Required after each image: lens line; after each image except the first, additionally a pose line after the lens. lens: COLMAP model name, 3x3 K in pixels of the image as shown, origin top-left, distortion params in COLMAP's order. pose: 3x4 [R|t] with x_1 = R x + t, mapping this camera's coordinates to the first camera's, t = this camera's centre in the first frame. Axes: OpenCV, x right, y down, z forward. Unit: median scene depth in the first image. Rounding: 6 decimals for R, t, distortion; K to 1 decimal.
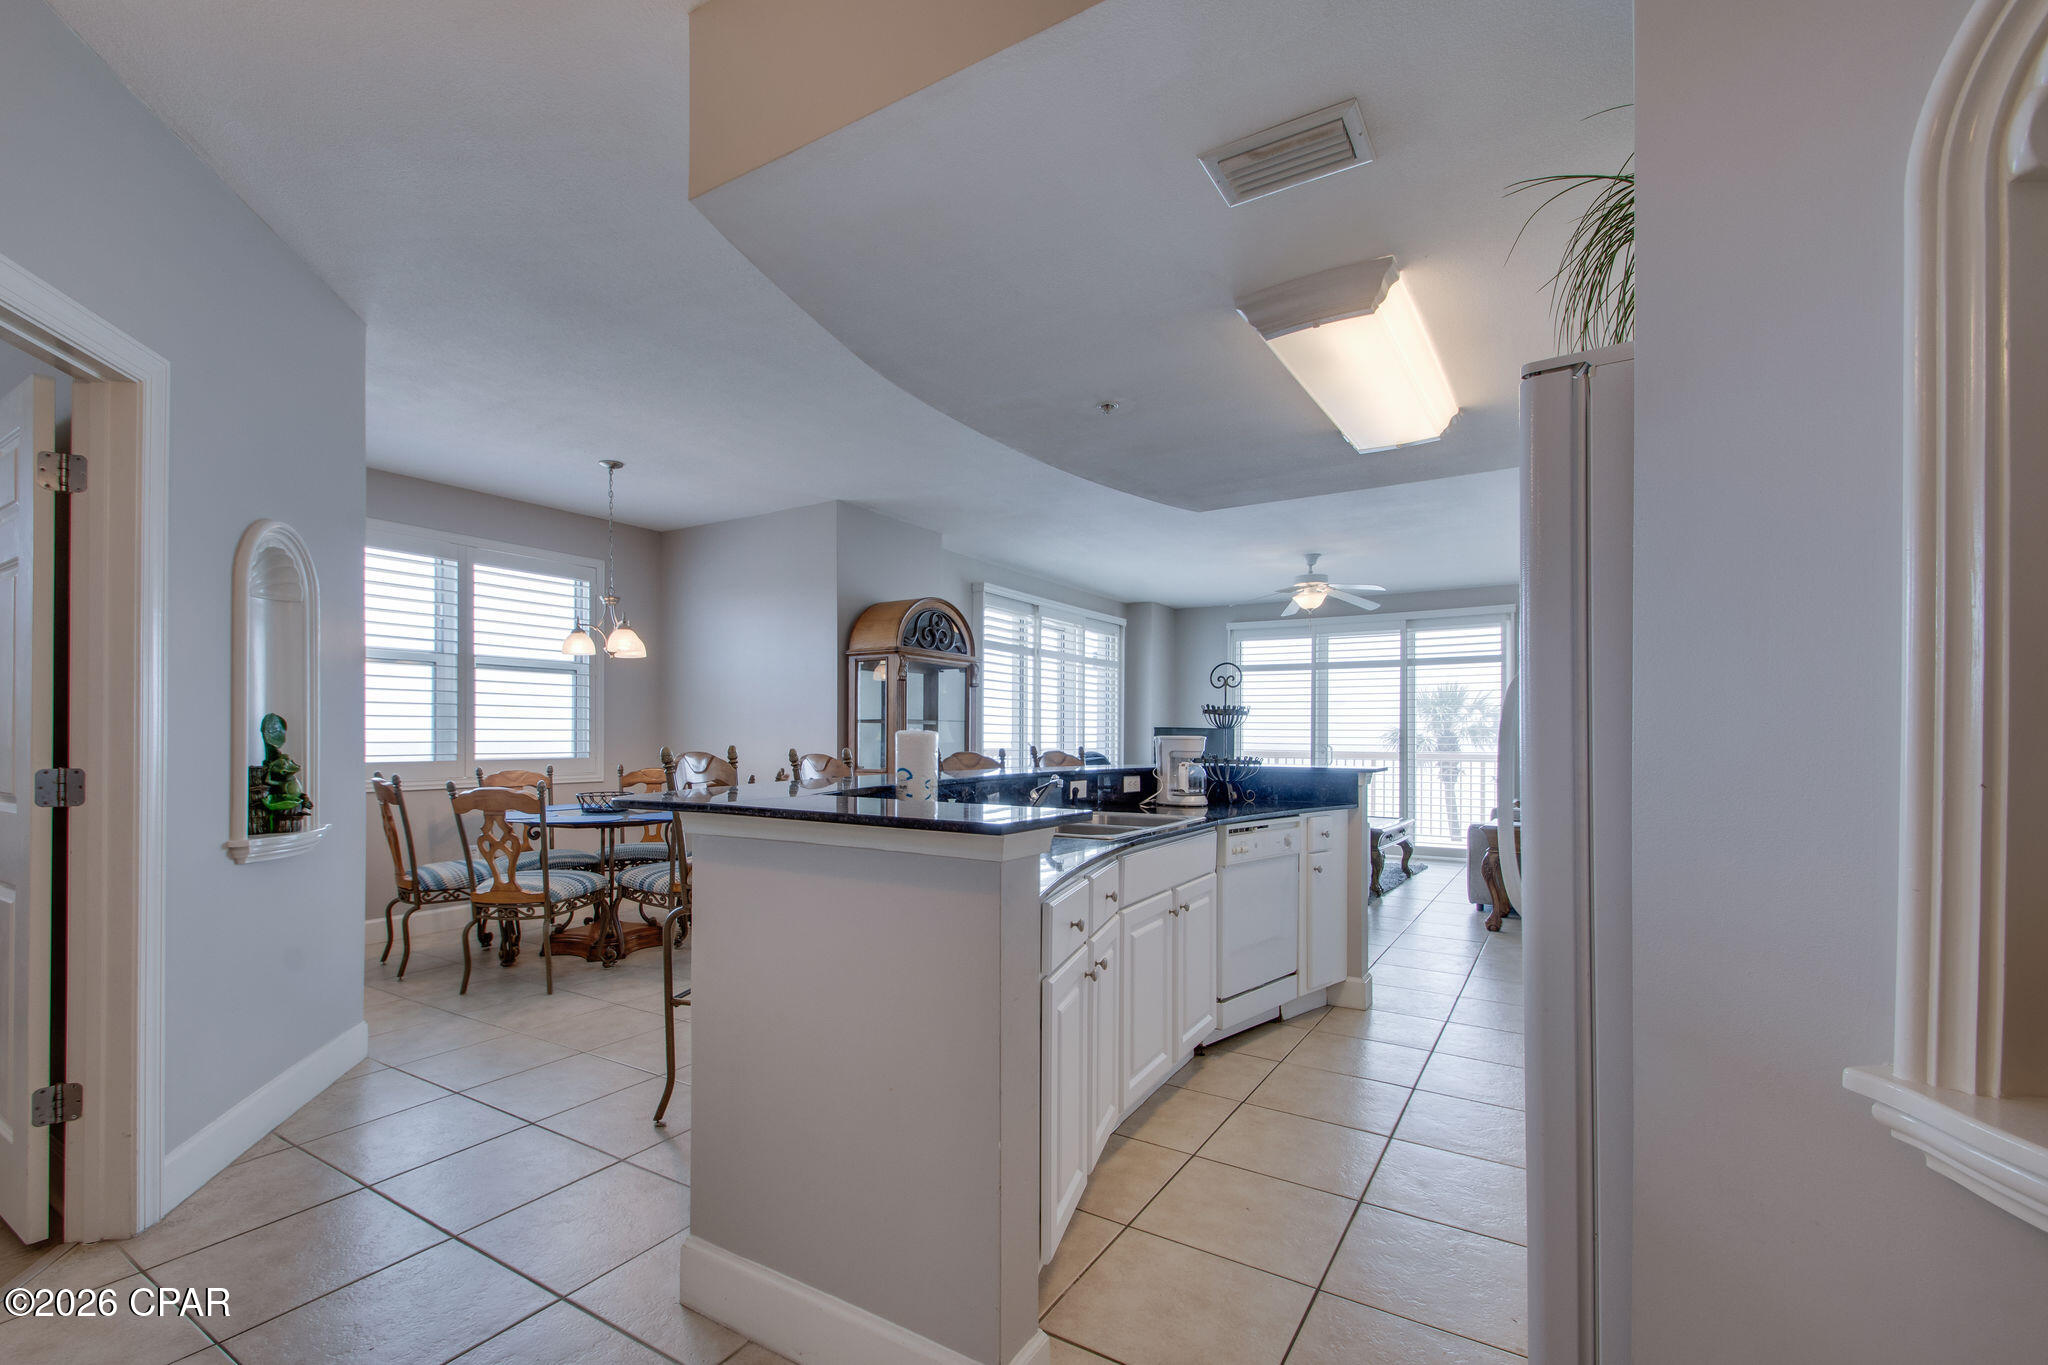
lens RADIAL K [[885.5, 0, 1018.5], [0, 885.5, 734.5], [0, 0, 1]] dist [0.037605, 0.000058]
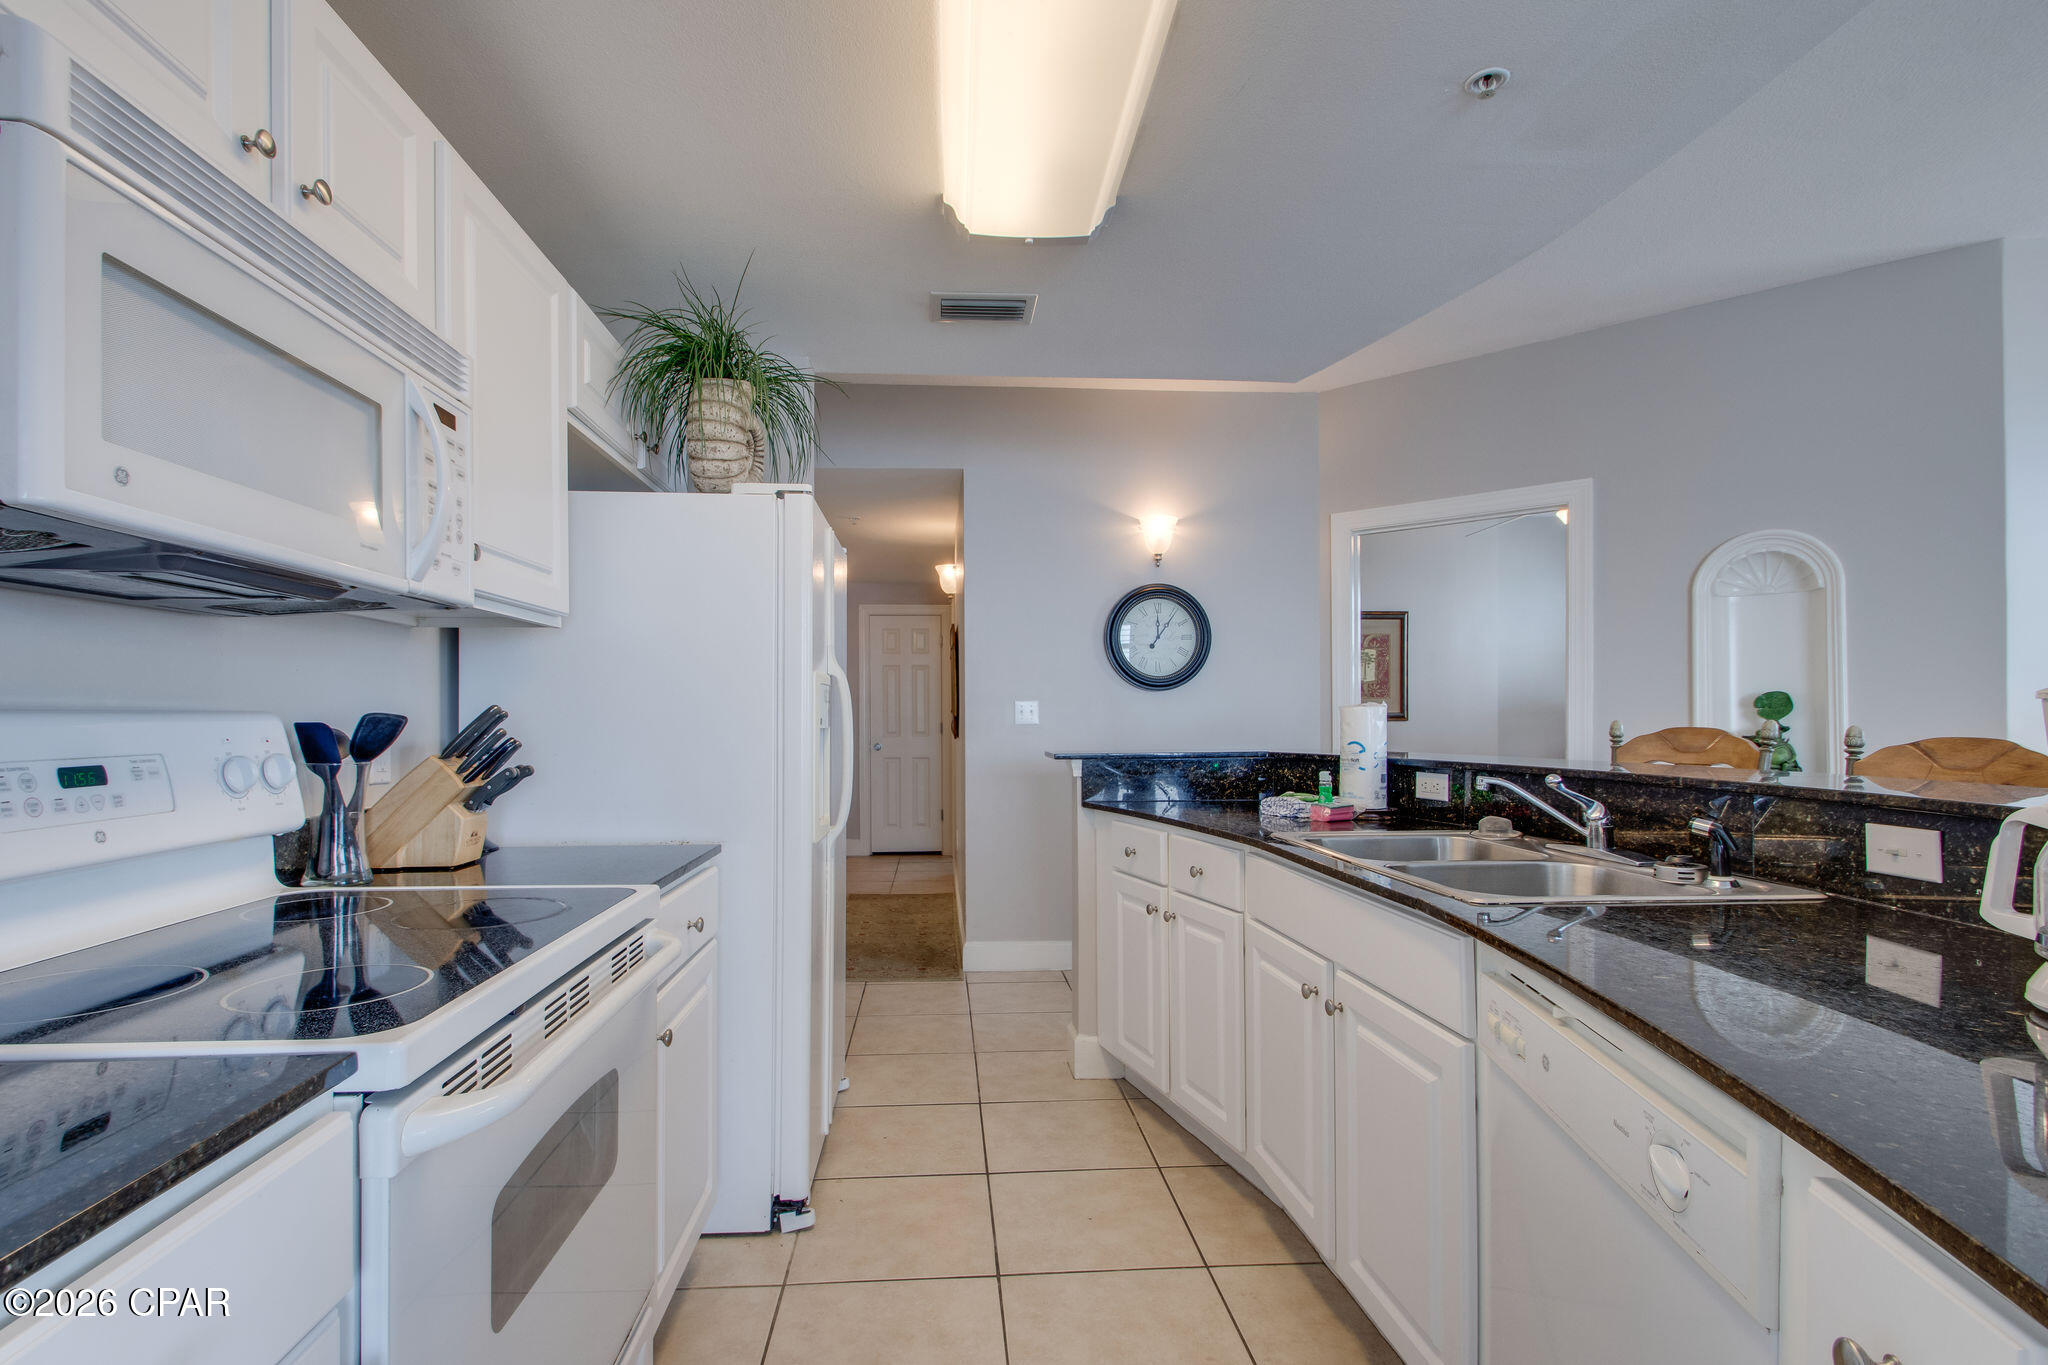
lens RADIAL K [[954.8, 0, 992.6], [0, 954.8, 738.0], [0, 0, 1]] dist [0.004147, 0.000214]
pose [[-0.816717, 0.013666, -0.576876, 0.292304], [0.003286, 0.999813, 0.019033, 0.005071], [0.577029, 0.013649, -0.816610, 0.567318]]
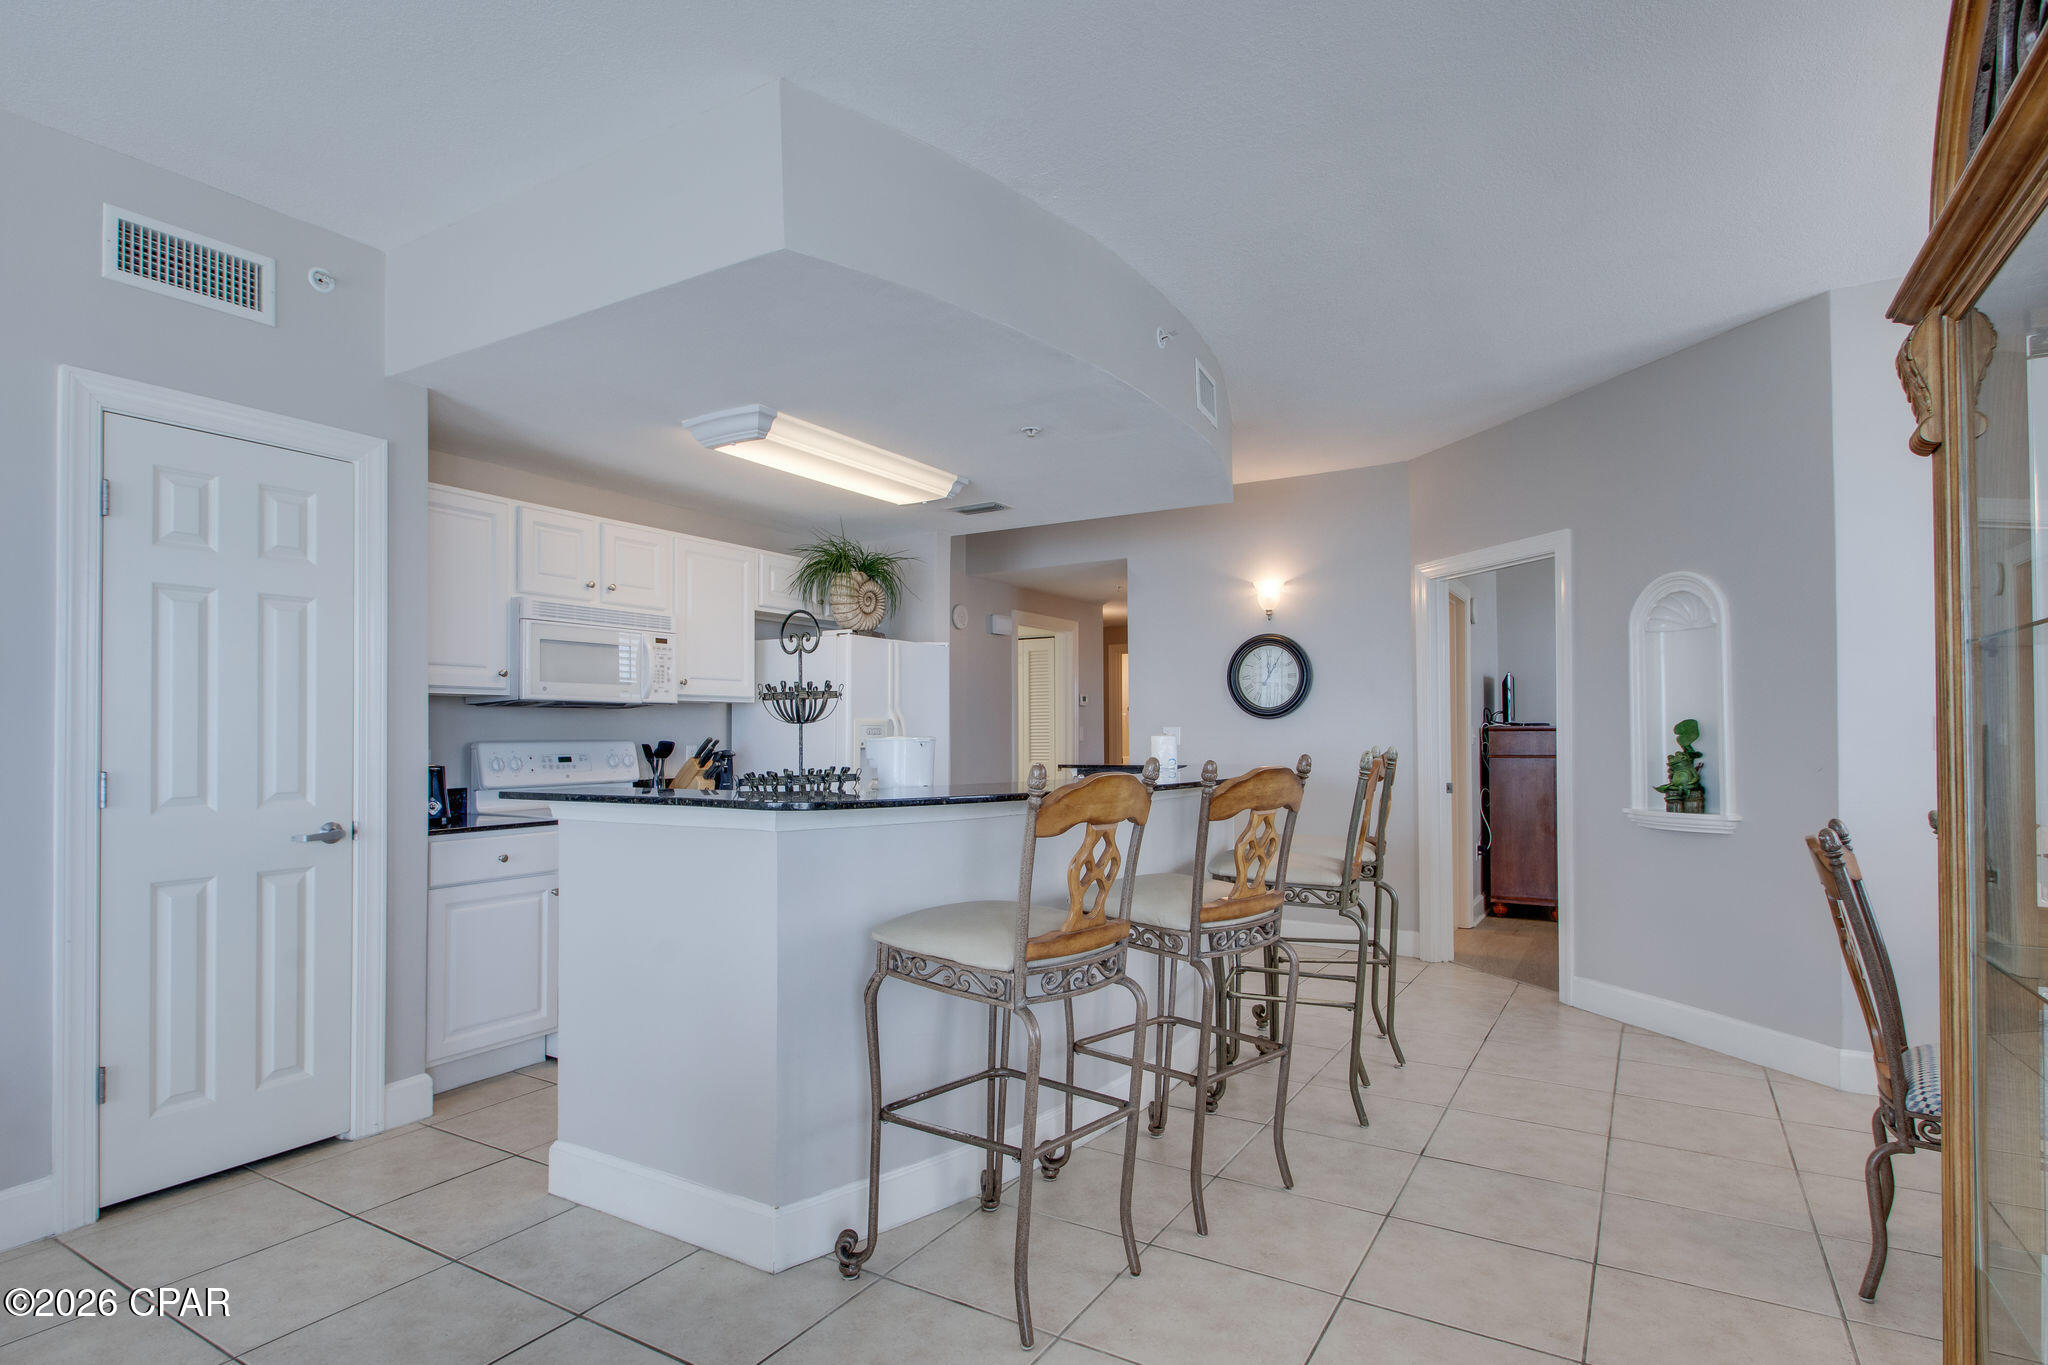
lens RADIAL K [[1057.4, 0, 995.3], [0, 1057.4, 737.2], [0, 0, 1]] dist [-0.015838, 0.000410]
pose [[-0.999988, 0.004579, -0.001933, 0.062713], [0.004593, 0.999961, -0.007513, 0.006589], [0.001898, -0.007522, -0.999970, 0.990758]]
